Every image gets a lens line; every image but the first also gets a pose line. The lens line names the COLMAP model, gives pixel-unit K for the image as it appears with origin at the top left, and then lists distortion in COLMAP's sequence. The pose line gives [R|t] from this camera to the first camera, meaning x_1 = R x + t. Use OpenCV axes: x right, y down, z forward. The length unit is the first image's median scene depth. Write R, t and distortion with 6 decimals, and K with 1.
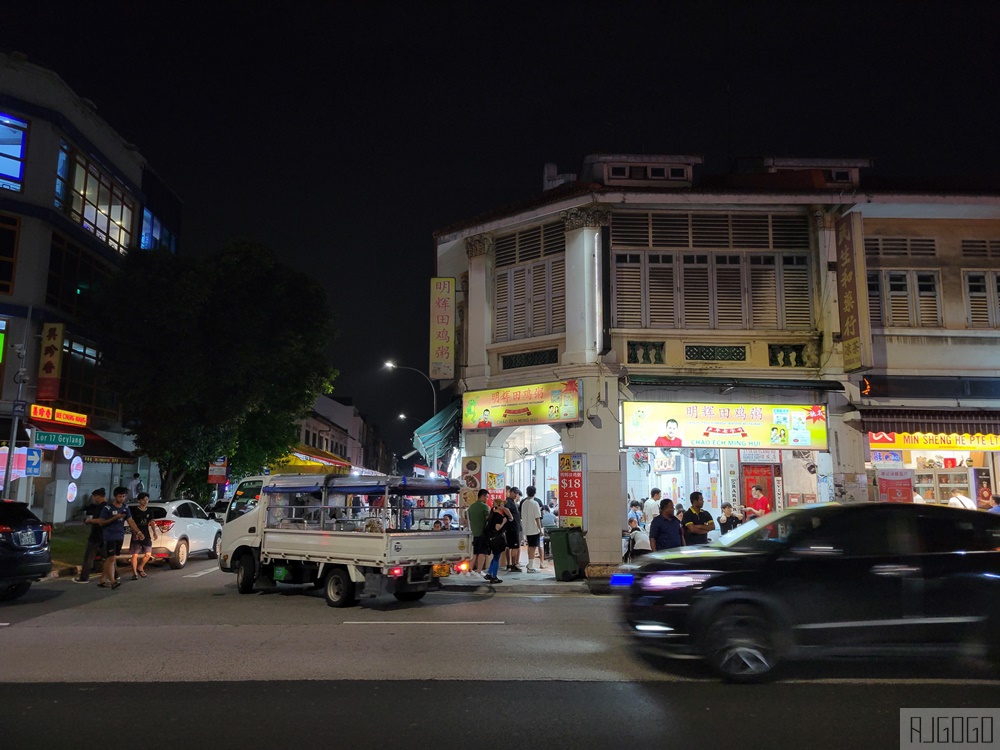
lens RADIAL K [[754.5, 0, 499.6], [0, 754.5, 372.9], [0, 0, 1]] dist [0.038610, 0.000976]
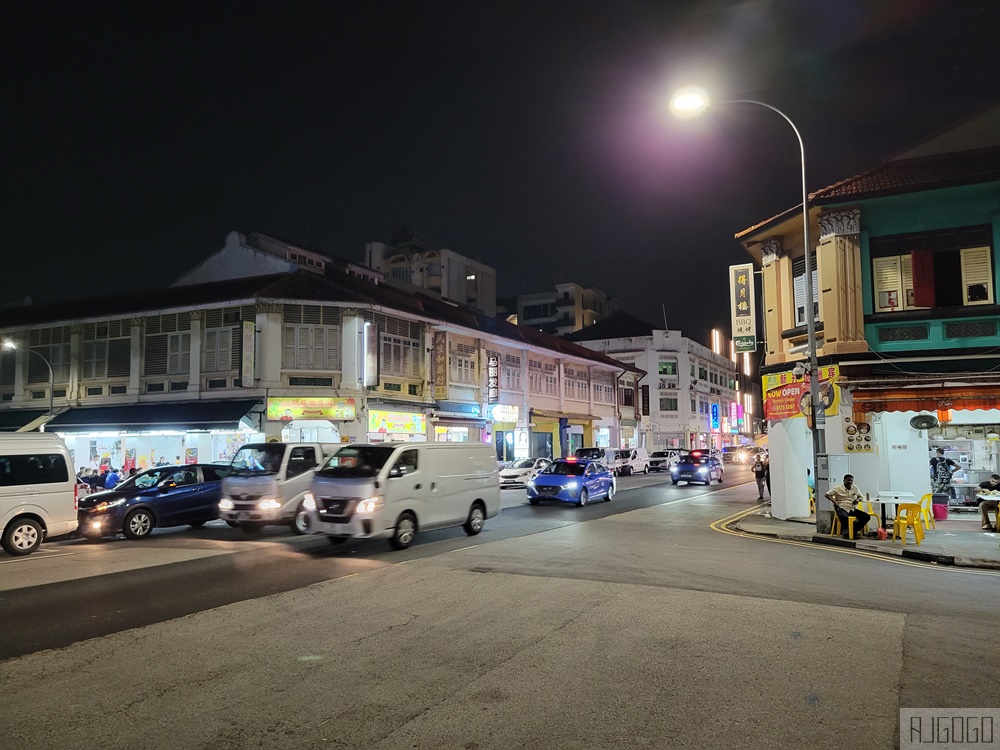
lens RADIAL K [[754.5, 0, 500.8], [0, 754.5, 377.3], [0, 0, 1]] dist [0.038610, 0.000976]
pose [[0.488744, 0.064526, 0.870038, -1.333177], [-0.118510, 0.992928, -0.007067, -0.071454], [-0.864341, -0.099655, 0.492934, -0.255816]]
